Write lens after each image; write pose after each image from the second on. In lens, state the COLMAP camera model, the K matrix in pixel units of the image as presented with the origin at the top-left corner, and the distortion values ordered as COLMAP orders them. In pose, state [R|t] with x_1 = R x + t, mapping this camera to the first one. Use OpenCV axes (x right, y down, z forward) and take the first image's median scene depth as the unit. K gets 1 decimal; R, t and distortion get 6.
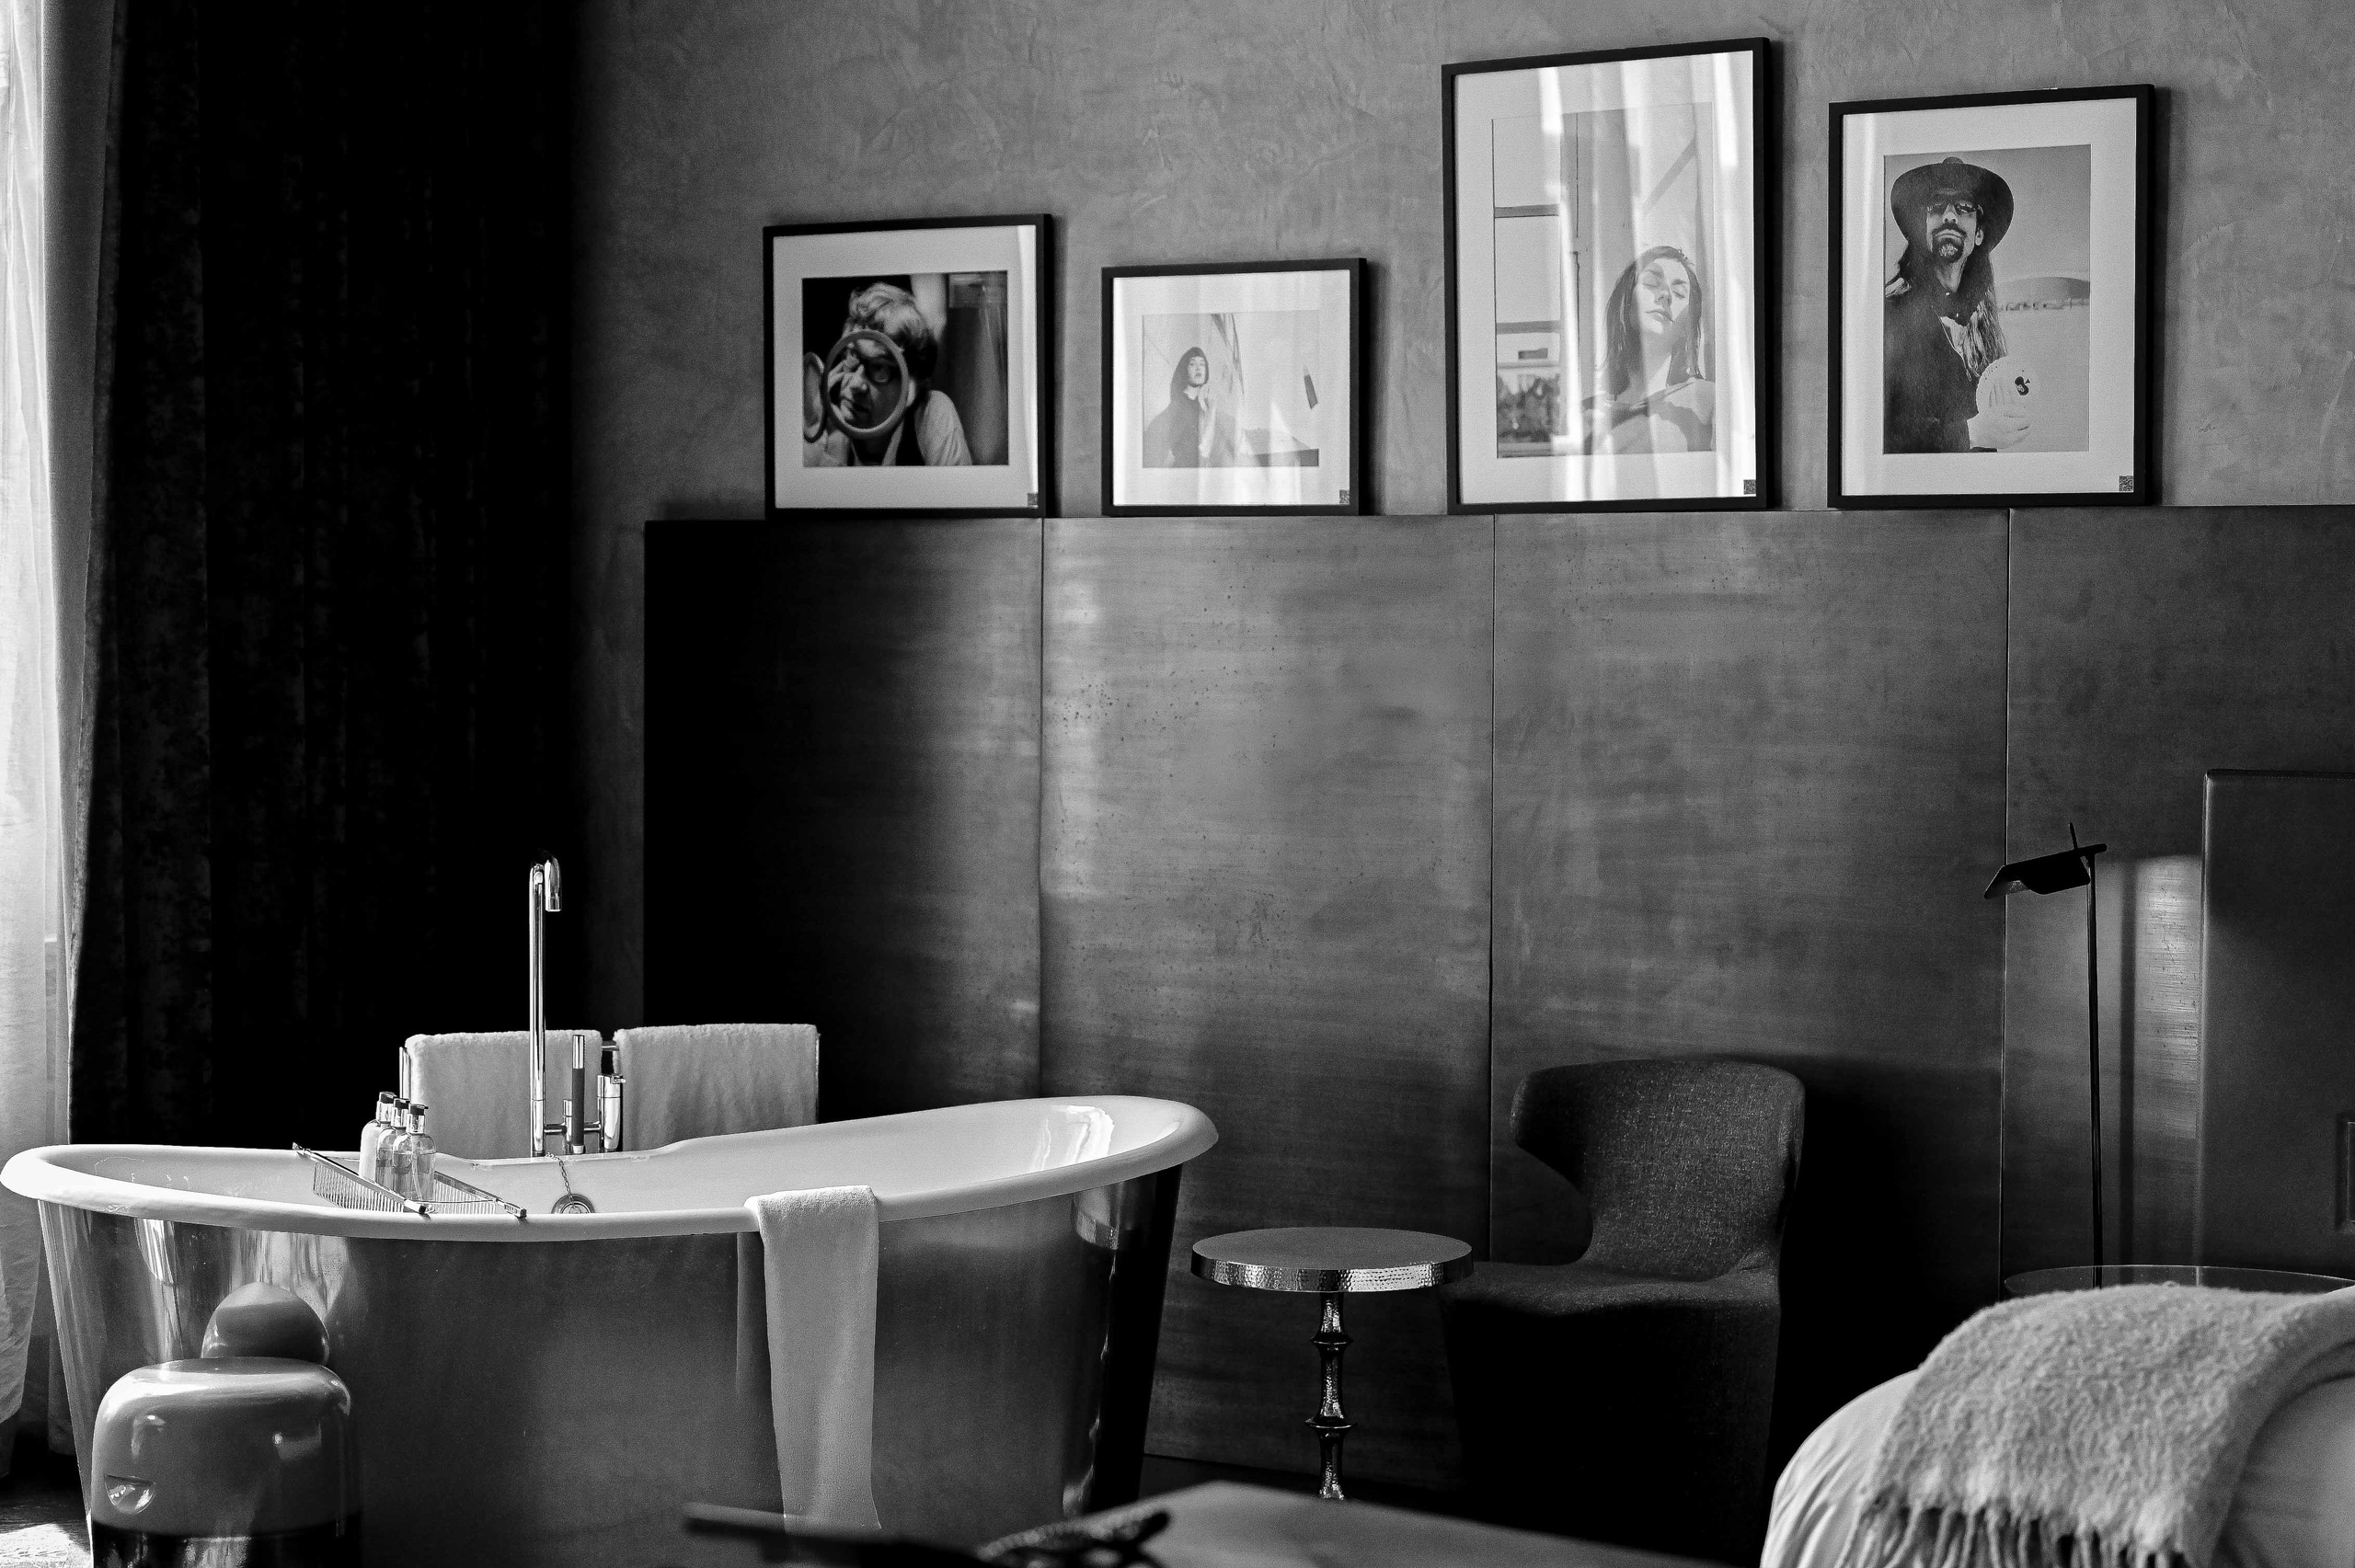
lens RADIAL K [[4701.3, 0, 1195.5], [0, 4701.3, 770.8], [0, 0, 1]] dist [-0.003261, 0.000000]
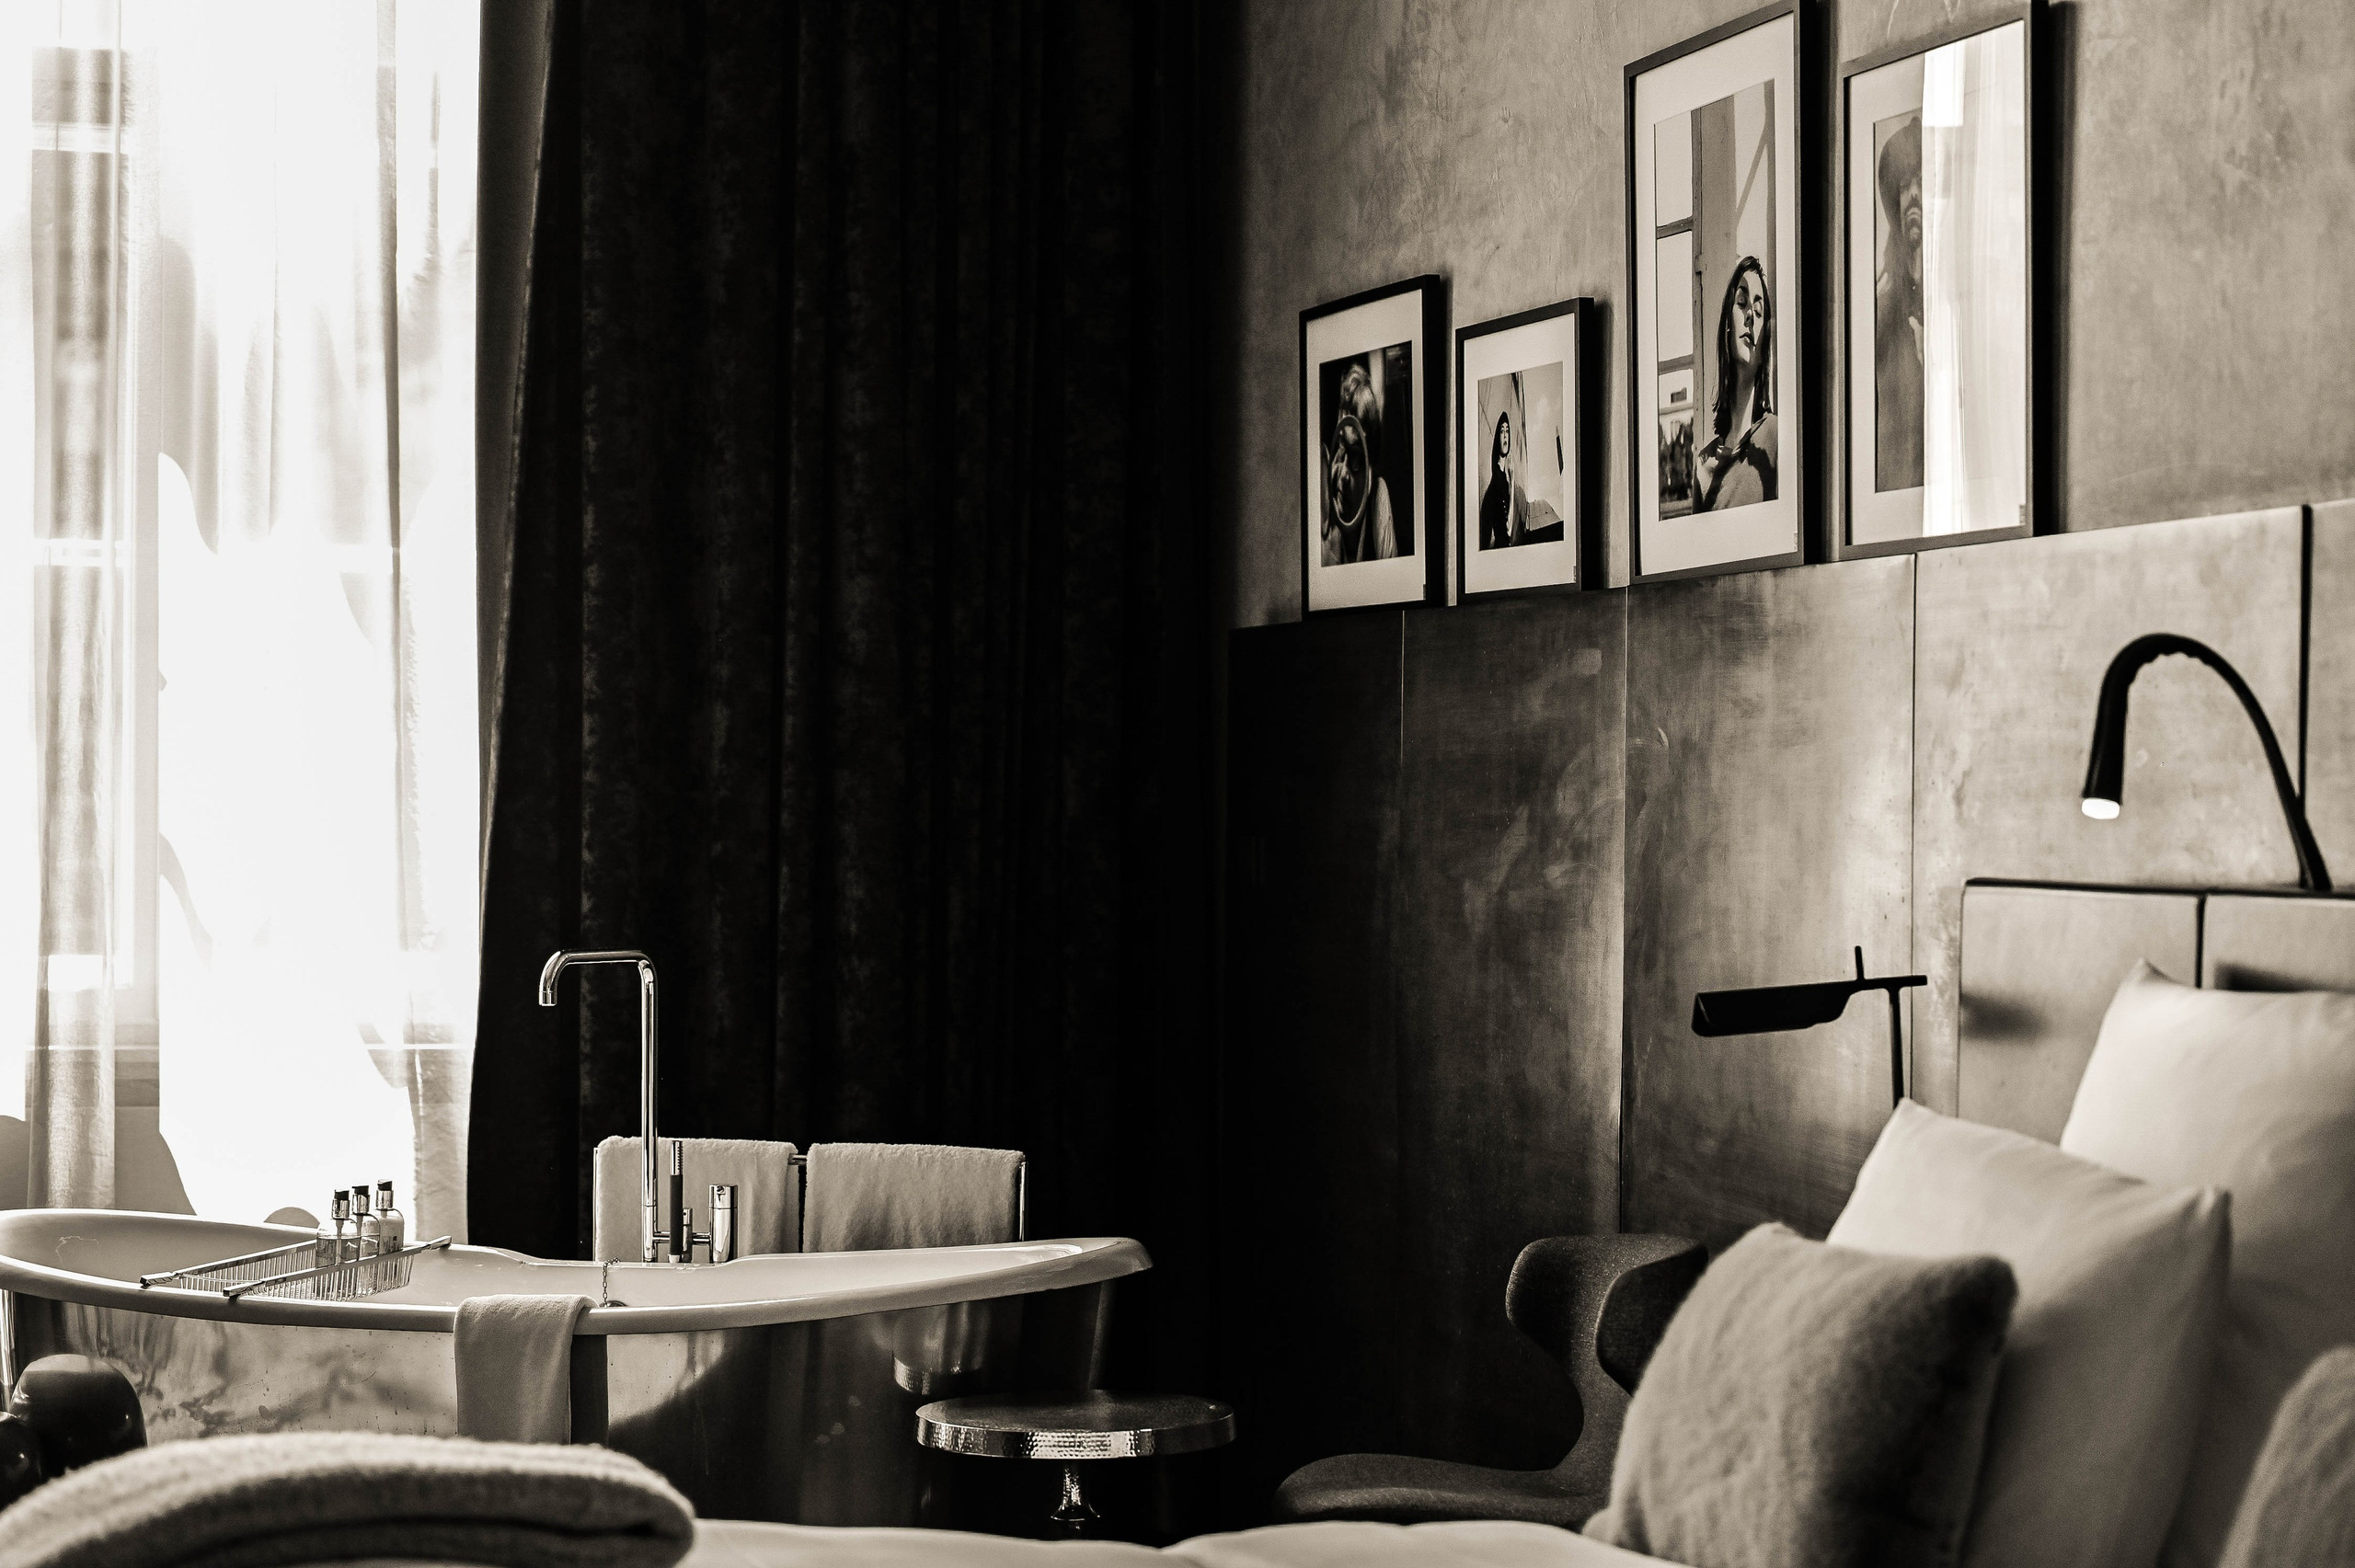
lens RADIAL K [[4701.3, 0, 1175.8], [0, 4701.3, 791.5], [0, 0, 1]] dist [-0.003261, 0.000000]
pose [[0.776233, -0.001022, -0.630445, 0.531580], [-0.024861, 0.999171, -0.032231, 0.011814], [0.629956, 0.040692, 0.775564, 0.289446]]
